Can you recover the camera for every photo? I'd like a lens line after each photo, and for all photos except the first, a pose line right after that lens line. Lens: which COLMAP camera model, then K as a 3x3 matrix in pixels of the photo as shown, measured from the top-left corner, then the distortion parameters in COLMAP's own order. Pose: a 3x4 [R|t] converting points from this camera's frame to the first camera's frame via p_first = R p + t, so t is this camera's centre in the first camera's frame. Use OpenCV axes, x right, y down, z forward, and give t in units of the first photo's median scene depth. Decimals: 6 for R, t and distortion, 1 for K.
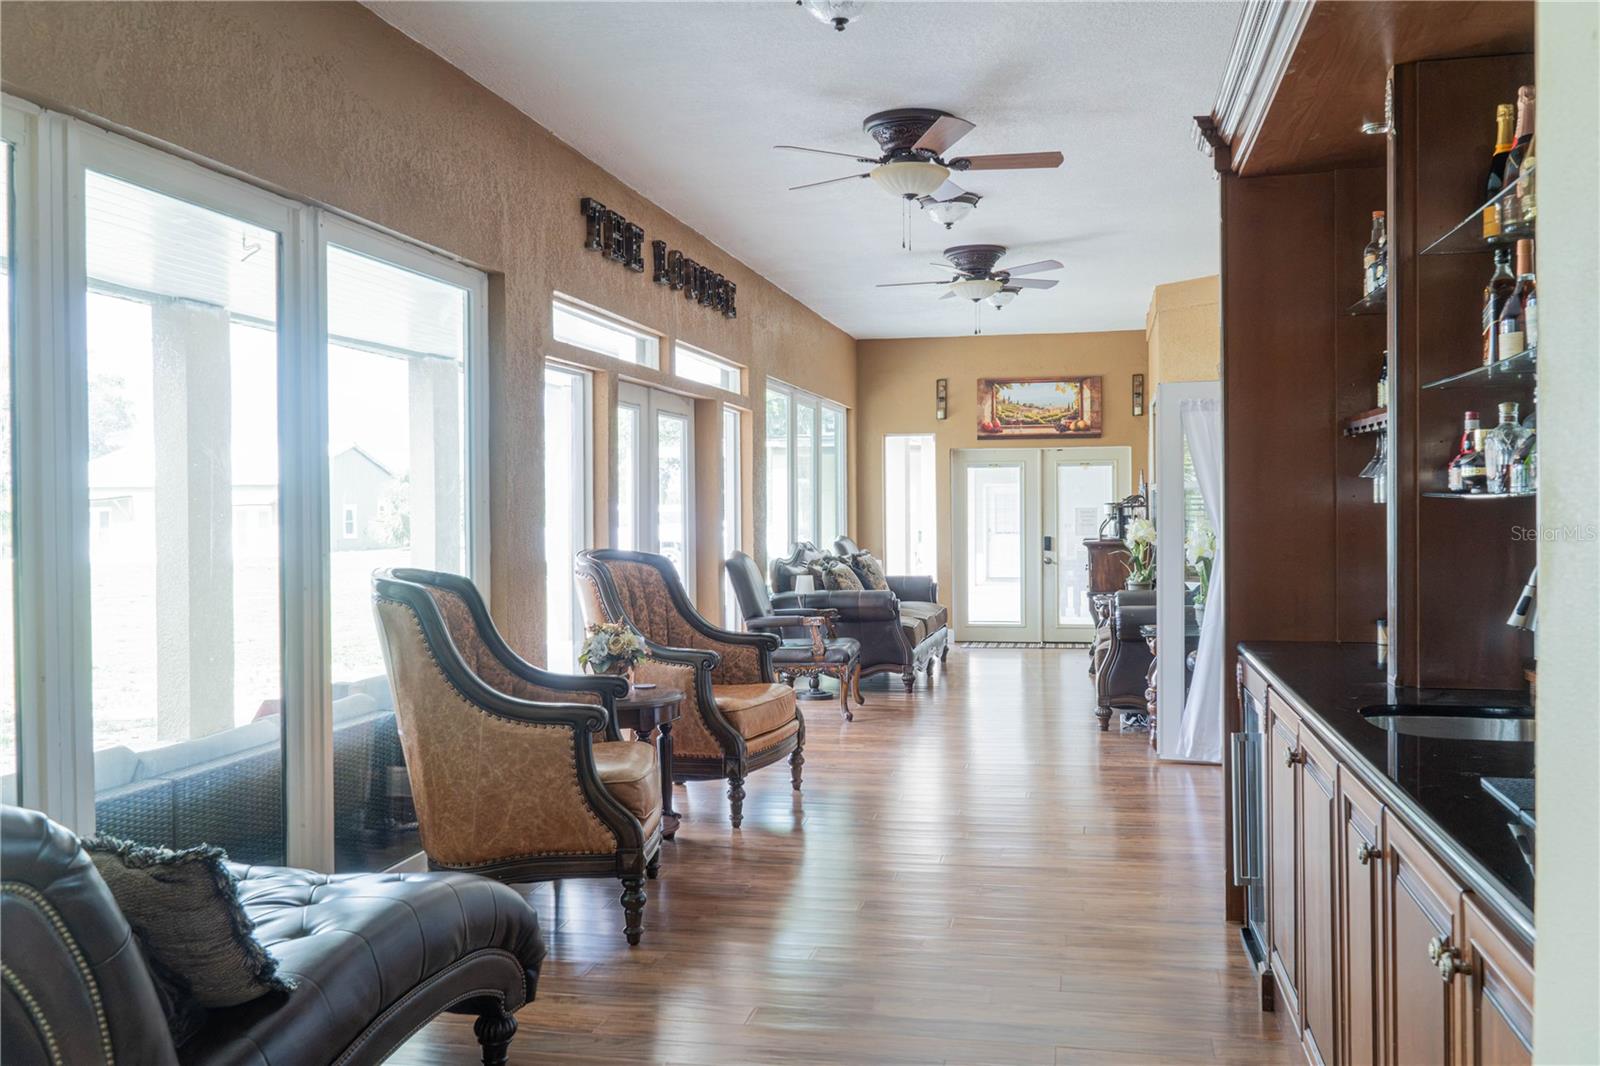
lens RADIAL K [[1311.6, 0, 800.0], [0, 1311.6, 533.0], [0, 0, 1]] dist [-0.009487, -0.006665]
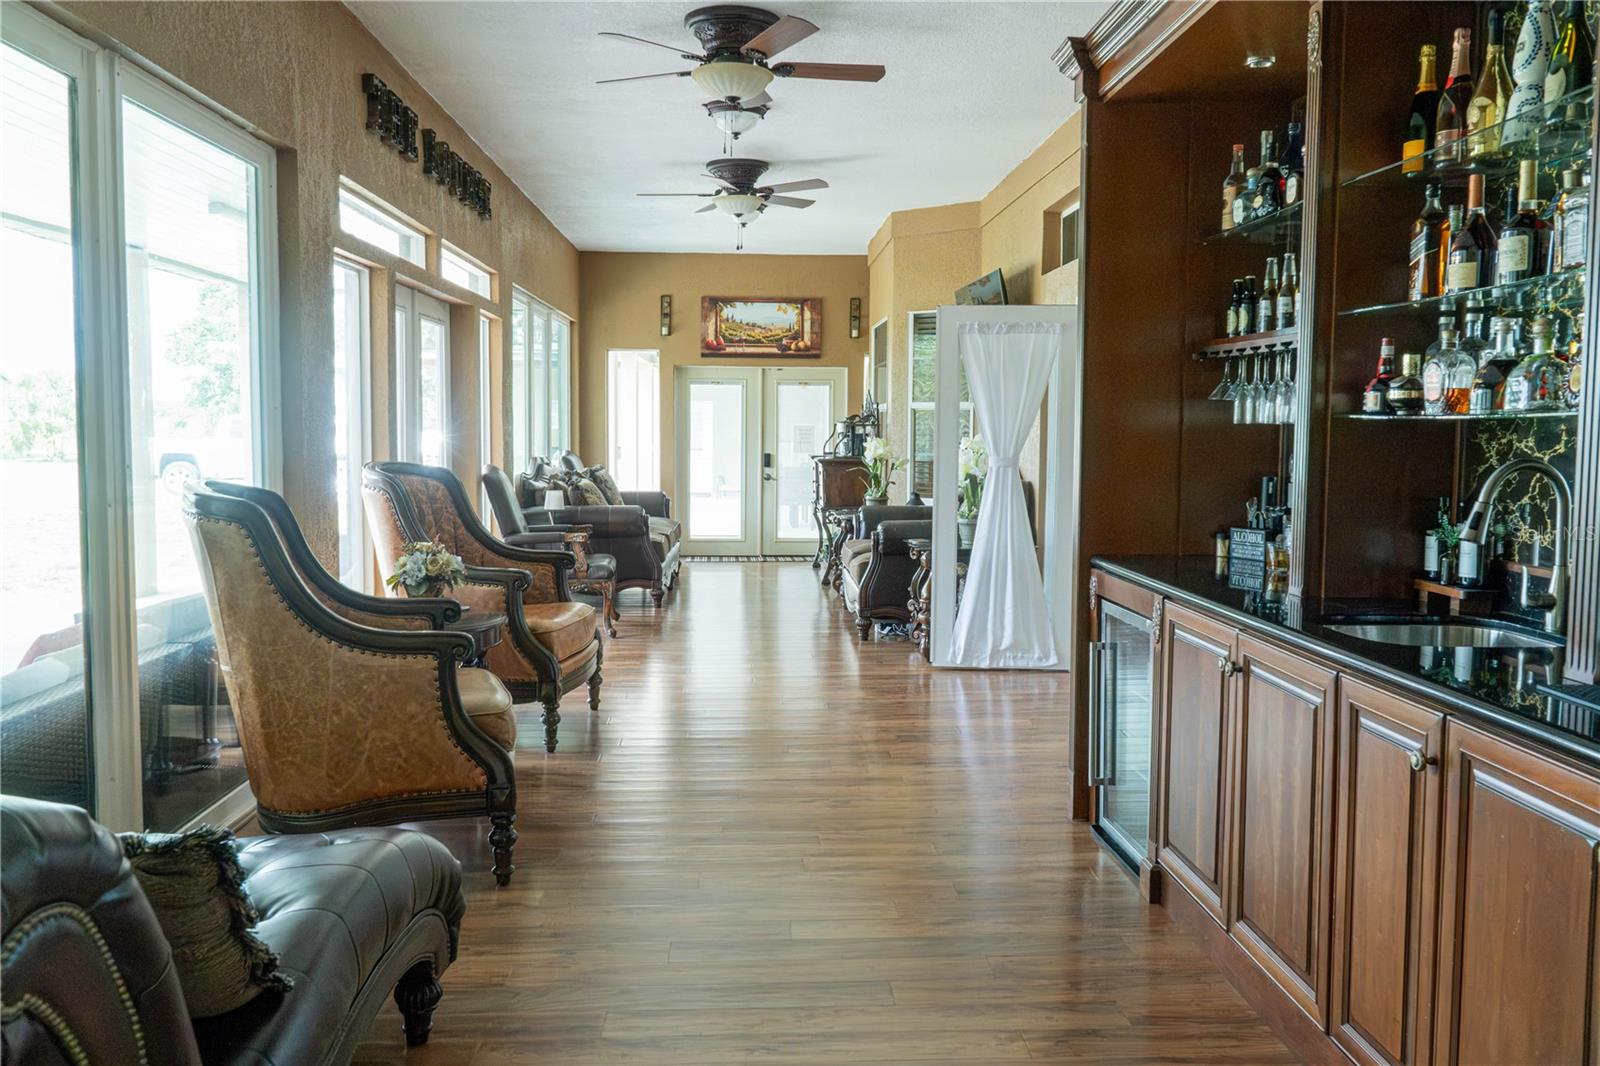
lens RADIAL K [[1273.6, 0, 800.0], [0, 1273.6, 533.0], [0, 0, 1]] dist [-0.007516, -0.012694]
pose [[0.966689, -0.006320, 0.255877, -0.095043], [-0.010385, 0.997903, 0.063883, 0.001797], [-0.255744, -0.064412, 0.964596, 0.052626]]
